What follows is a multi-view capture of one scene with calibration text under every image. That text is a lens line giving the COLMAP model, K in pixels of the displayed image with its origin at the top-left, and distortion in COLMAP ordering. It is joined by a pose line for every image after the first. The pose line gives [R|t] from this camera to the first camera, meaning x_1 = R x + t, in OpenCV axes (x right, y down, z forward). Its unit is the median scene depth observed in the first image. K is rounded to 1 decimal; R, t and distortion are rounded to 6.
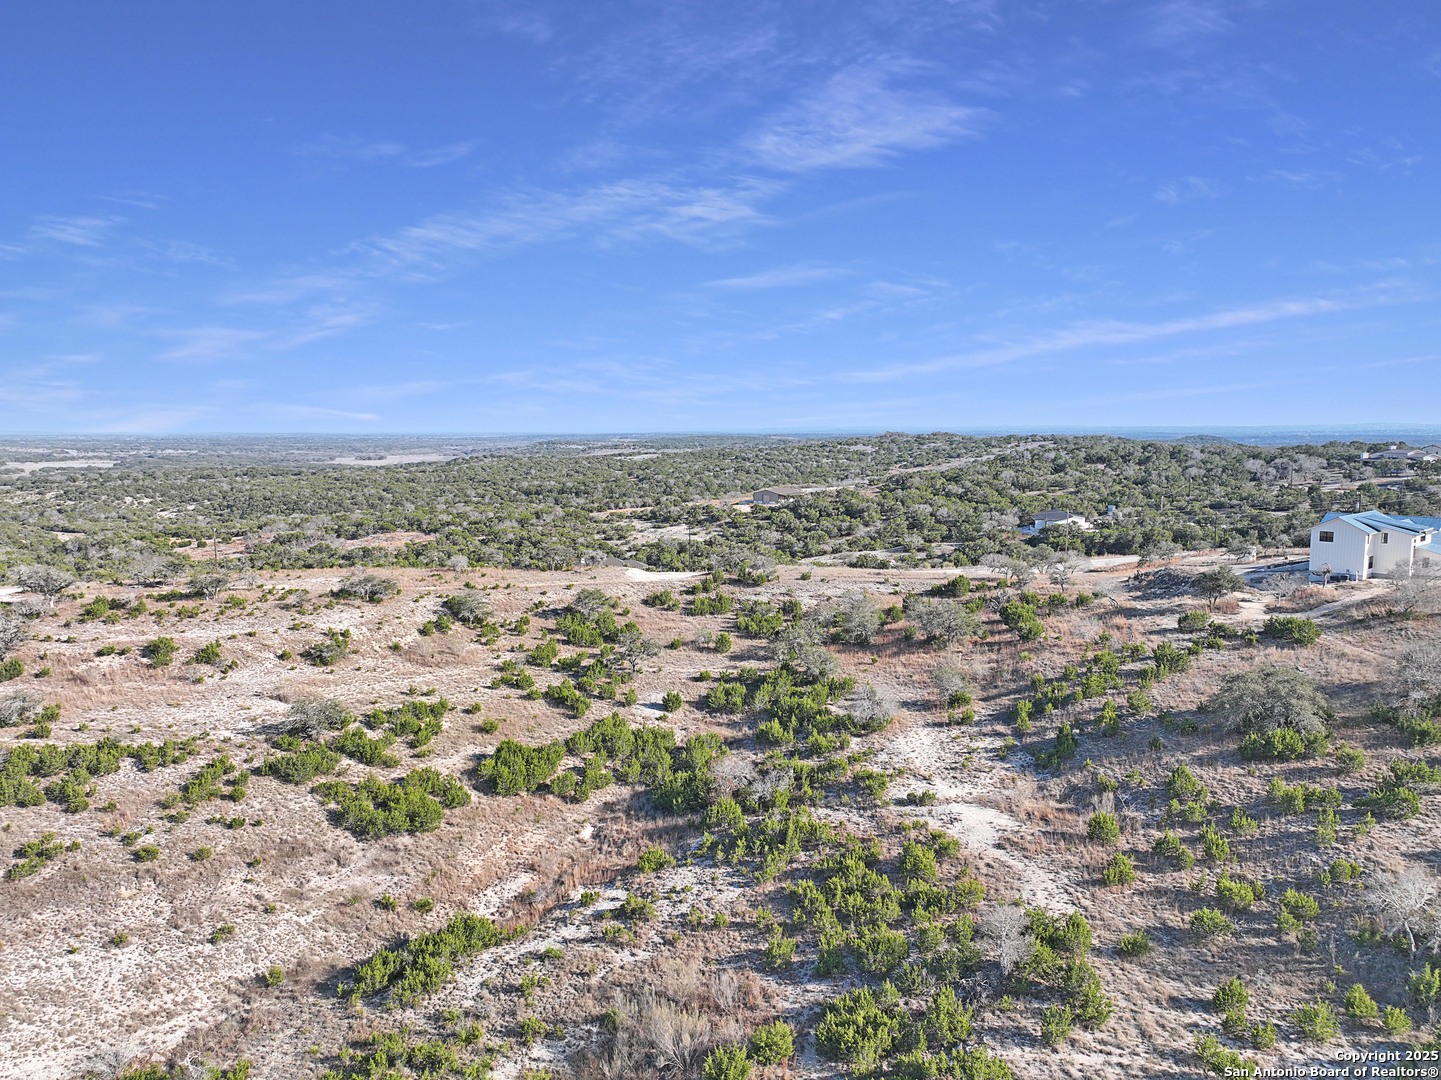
lens RADIAL K [[1039.6, 0, 720.5], [0, 1039.6, 540.0], [0, 0, 1]] dist [-0.010637, 0.026122]
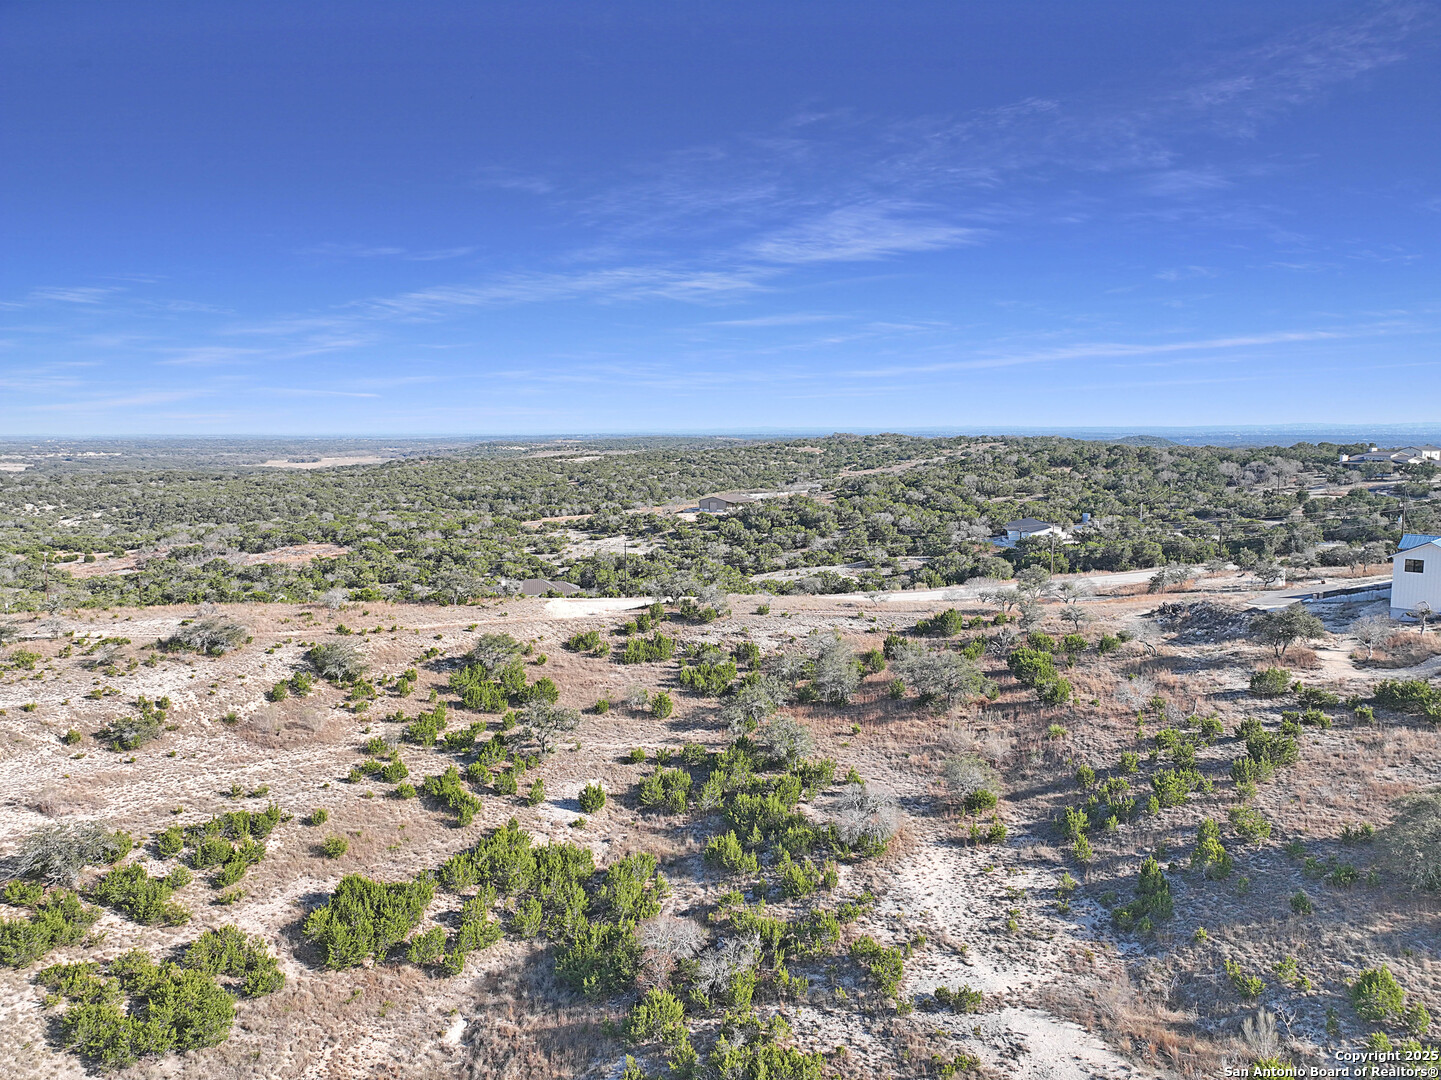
lens RADIAL K [[1039.6, 0, 720.5], [0, 1039.6, 540.0], [0, 0, 1]] dist [-0.010637, 0.026122]
pose [[0.998643, -0.006589, 0.051662, 0.006985], [0.006639, 0.999978, -0.000800, -0.023959], [-0.051656, 0.001142, 0.998664, 0.207139]]
